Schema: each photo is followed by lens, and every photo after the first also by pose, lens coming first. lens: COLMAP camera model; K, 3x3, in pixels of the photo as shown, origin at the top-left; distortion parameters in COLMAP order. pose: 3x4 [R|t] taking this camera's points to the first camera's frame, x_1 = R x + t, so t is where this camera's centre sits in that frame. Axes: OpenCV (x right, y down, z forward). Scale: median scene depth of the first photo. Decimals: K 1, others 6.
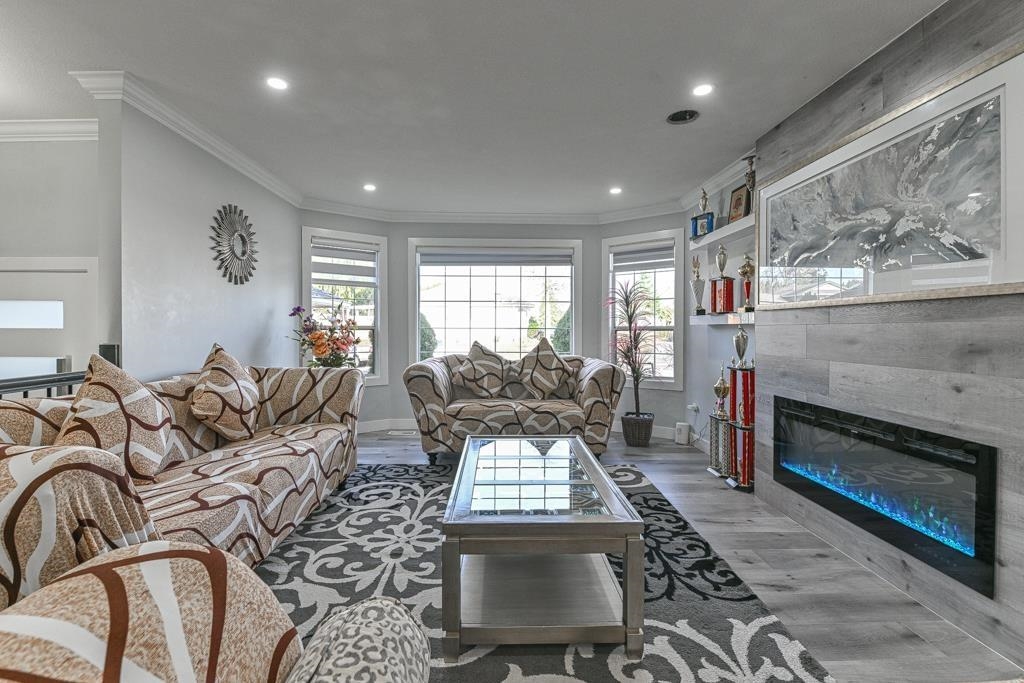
lens RADIAL K [[451.0, 0, 512.0], [0, 451.0, 341.5], [0, 0, 1]] dist [0.000694, -0.000089]
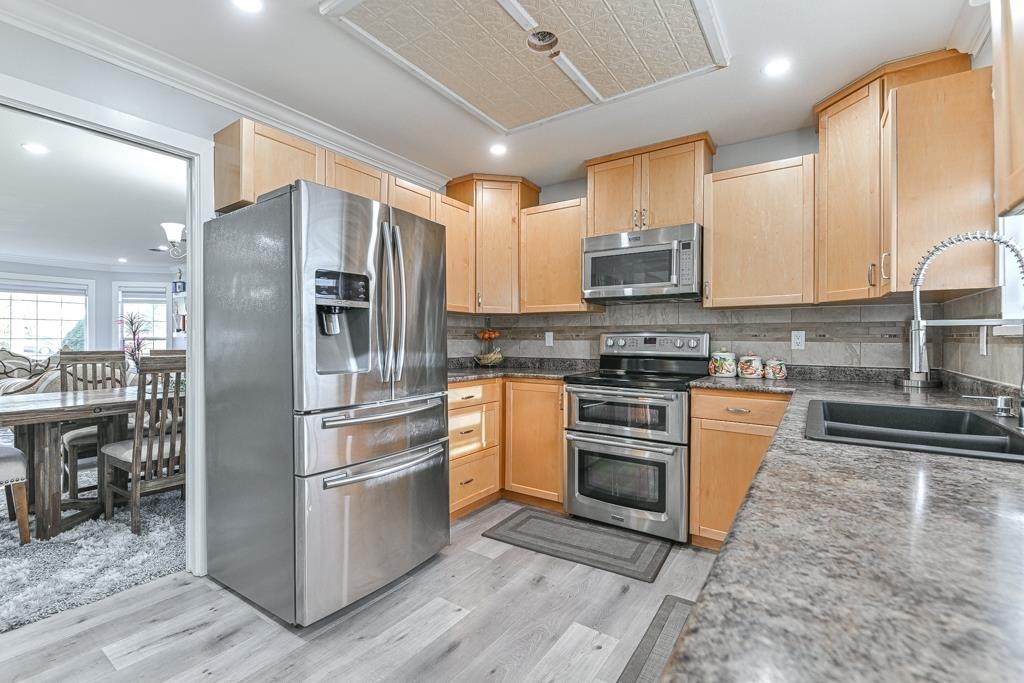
lens RADIAL K [[449.5, 0, 511.4], [0, 449.5, 347.0], [0, 0, 1]] dist [-0.001222, -0.000331]
pose [[0.598000, -0.007293, 0.801463, -0.226506], [0.003731, 0.999973, 0.006315, -0.003608], [-0.801487, -0.000786, 0.598011, -1.062430]]
